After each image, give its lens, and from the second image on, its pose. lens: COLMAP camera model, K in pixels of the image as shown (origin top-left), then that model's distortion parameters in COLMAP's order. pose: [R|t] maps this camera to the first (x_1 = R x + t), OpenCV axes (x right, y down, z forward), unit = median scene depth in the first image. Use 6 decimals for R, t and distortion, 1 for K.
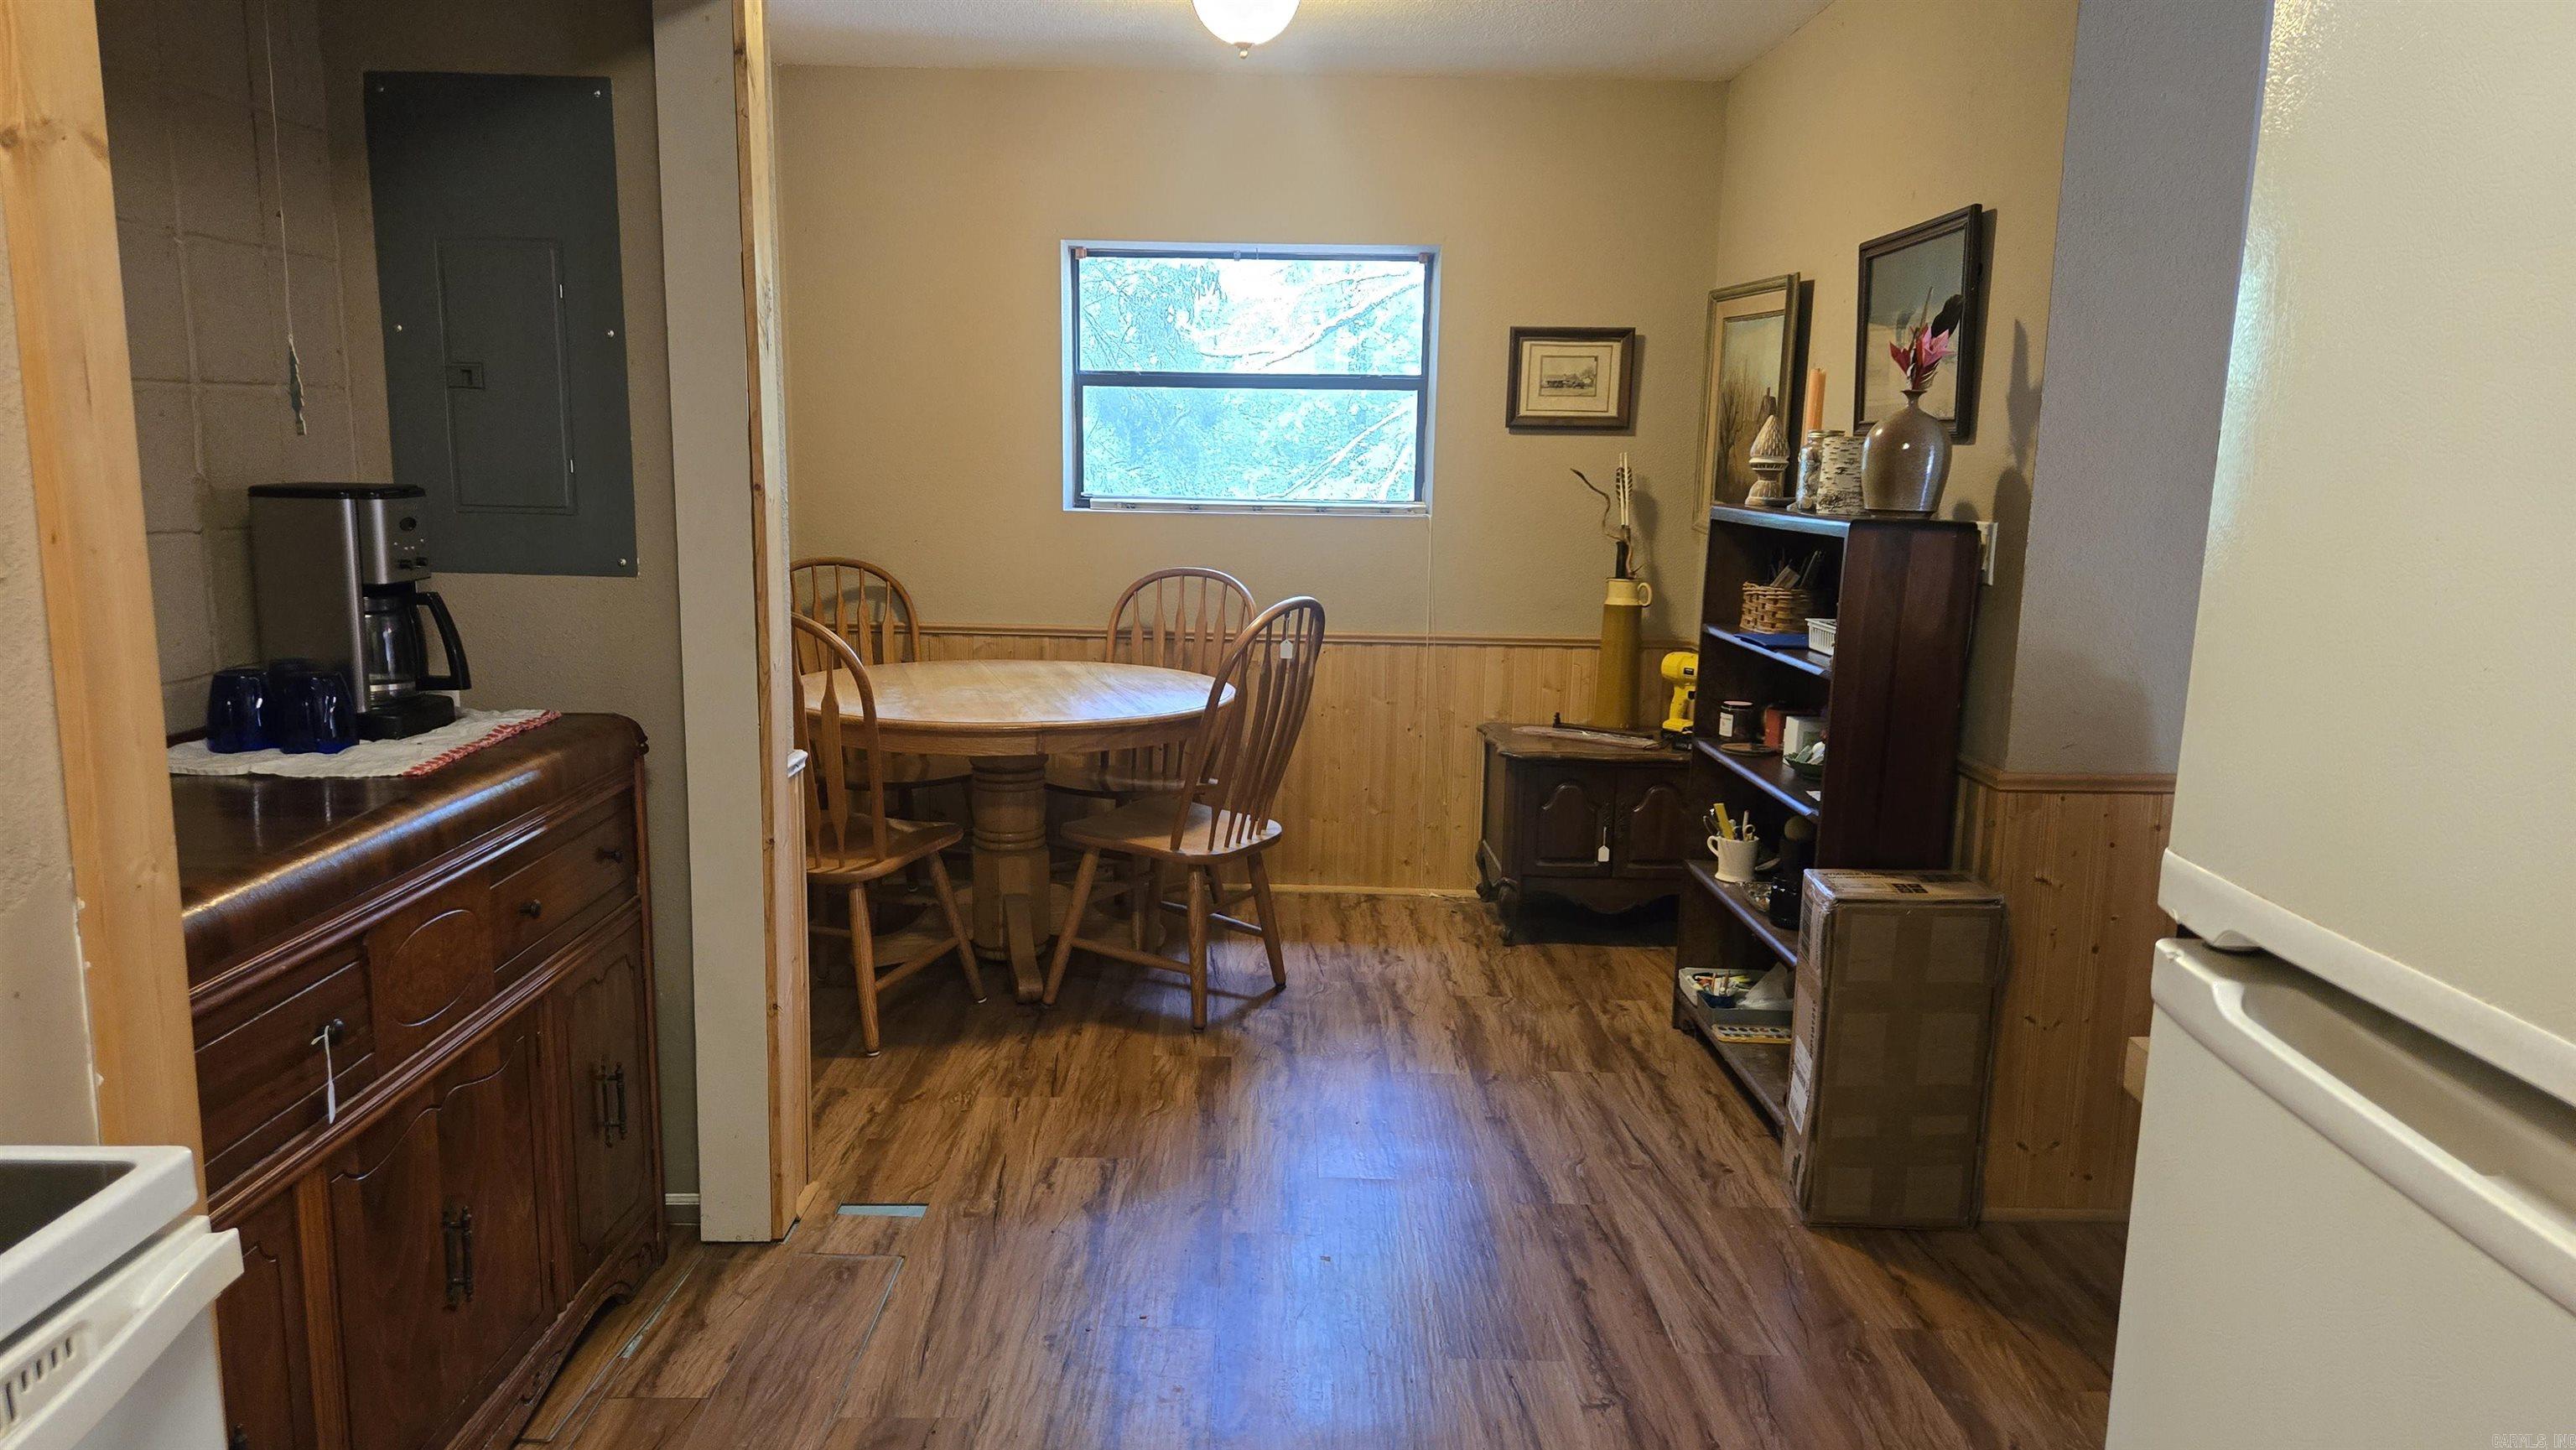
lens RADIAL K [[1710.4, 0, 1228.3], [0, 1710.4, 767.9], [0, 0, 1]] dist [0.067295, -0.058532]
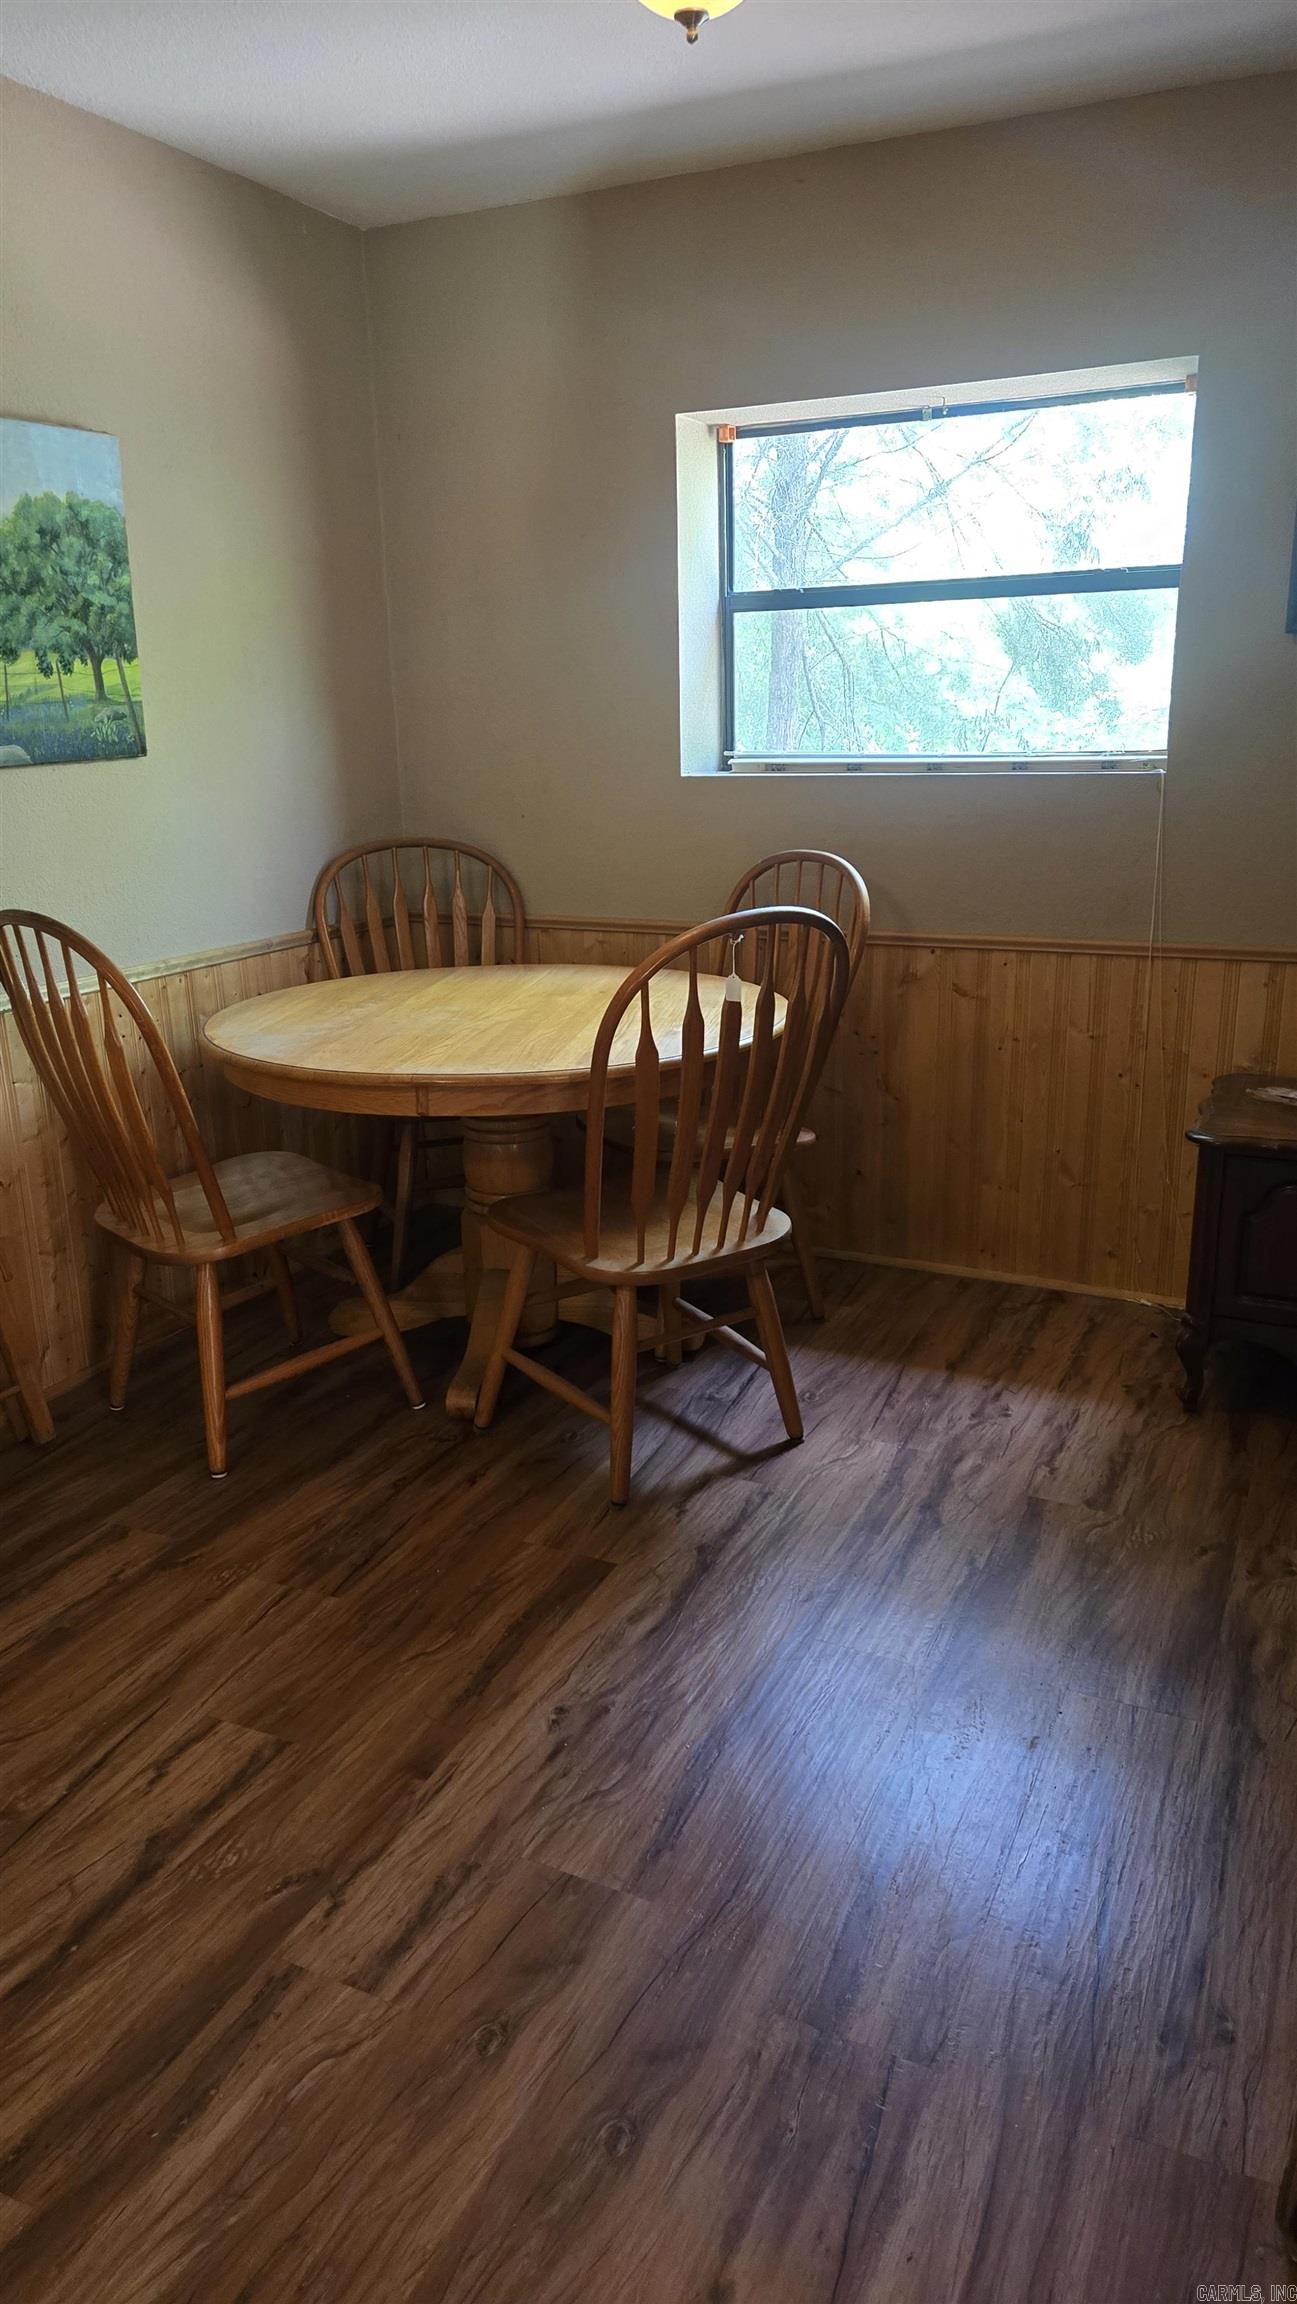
lens RADIAL K [[1529.7, 0, 651.3], [0, 1529.7, 1154.4], [0, 0, 1]] dist [0.067295, -0.058532]
pose [[0.910177, 0.082011, -0.406021, 0.216528], [-0.041123, 0.993252, 0.108438, -0.058086], [0.412174, -0.082001, 0.907408, 0.370173]]
